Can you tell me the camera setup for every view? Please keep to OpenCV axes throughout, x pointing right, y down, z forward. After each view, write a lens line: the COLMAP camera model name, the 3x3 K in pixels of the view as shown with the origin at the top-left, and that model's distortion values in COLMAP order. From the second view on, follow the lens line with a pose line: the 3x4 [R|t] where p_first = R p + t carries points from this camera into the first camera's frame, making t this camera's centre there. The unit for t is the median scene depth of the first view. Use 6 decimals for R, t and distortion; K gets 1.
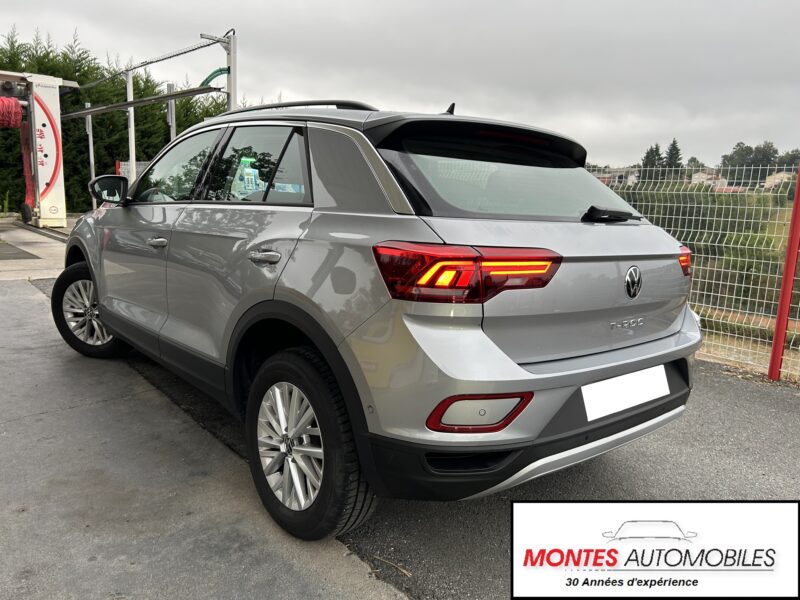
lens RADIAL K [[604.5, 0, 397.0], [0, 604.5, 293.2], [0, 0, 1]] dist [0.042940, -0.048725]
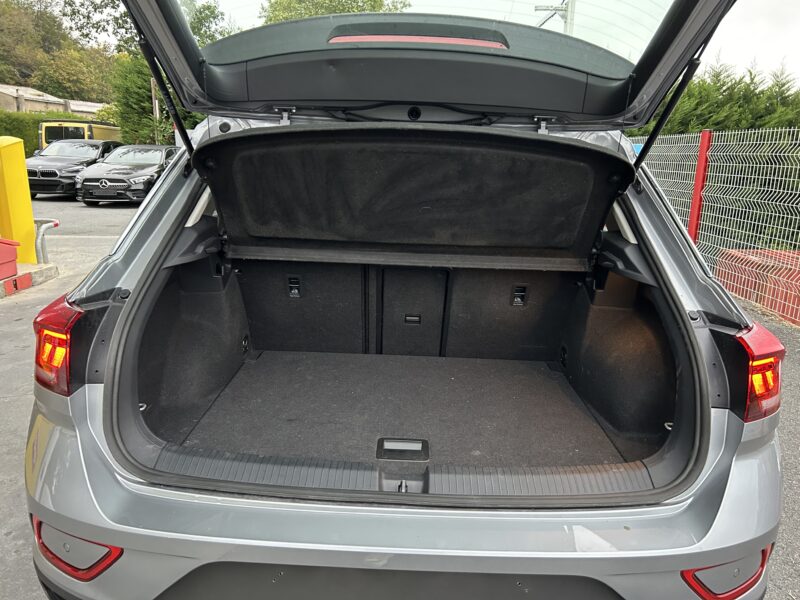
lens RADIAL K [[604.5, 0, 397.0], [0, 604.5, 300.9], [0, 0, 1]] dist [0.042940, -0.048725]
pose [[0.754870, 0.123256, -0.644189, 0.168305], [-0.088407, 0.992341, 0.086273, -0.038676], [0.649889, -0.008174, 0.759985, 0.147426]]
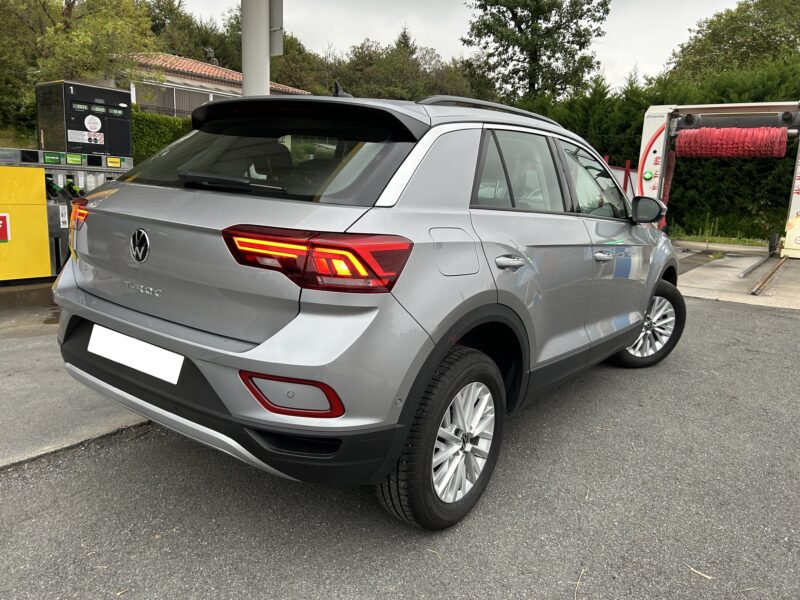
lens RADIAL K [[604.5, 0, 400.3], [0, 604.5, 301.8], [0, 0, 1]] dist [0.042940, -0.048725]
pose [[0.230064, 0.149682, -0.961595, 0.349553], [-0.199890, 0.974301, 0.103836, -0.028558], [0.952425, 0.168325, 0.254072, 0.289282]]
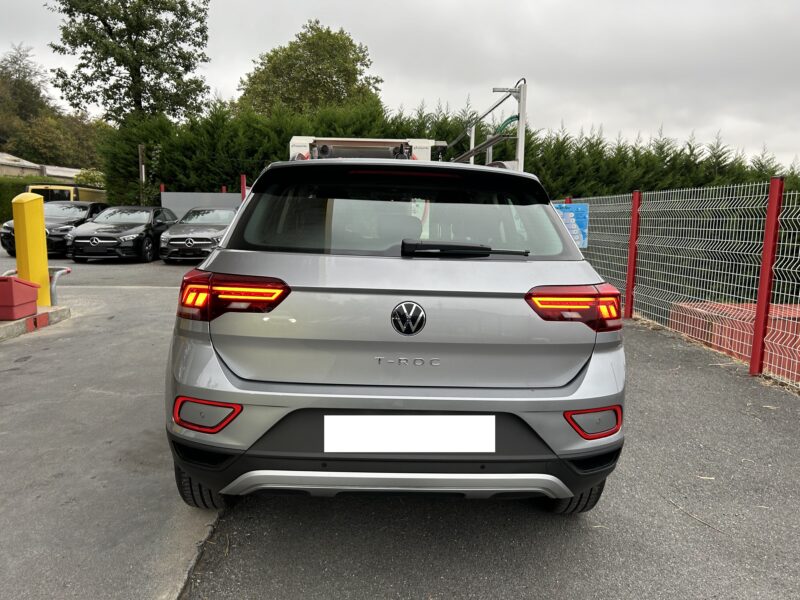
lens RADIAL K [[604.5, 0, 404.7], [0, 604.5, 300.7], [0, 0, 1]] dist [0.042940, -0.048725]
pose [[0.791478, 0.051631, -0.609013, 0.231413], [-0.082385, 0.996344, -0.022600, -0.005677], [0.605620, 0.068061, 0.792838, 0.058670]]
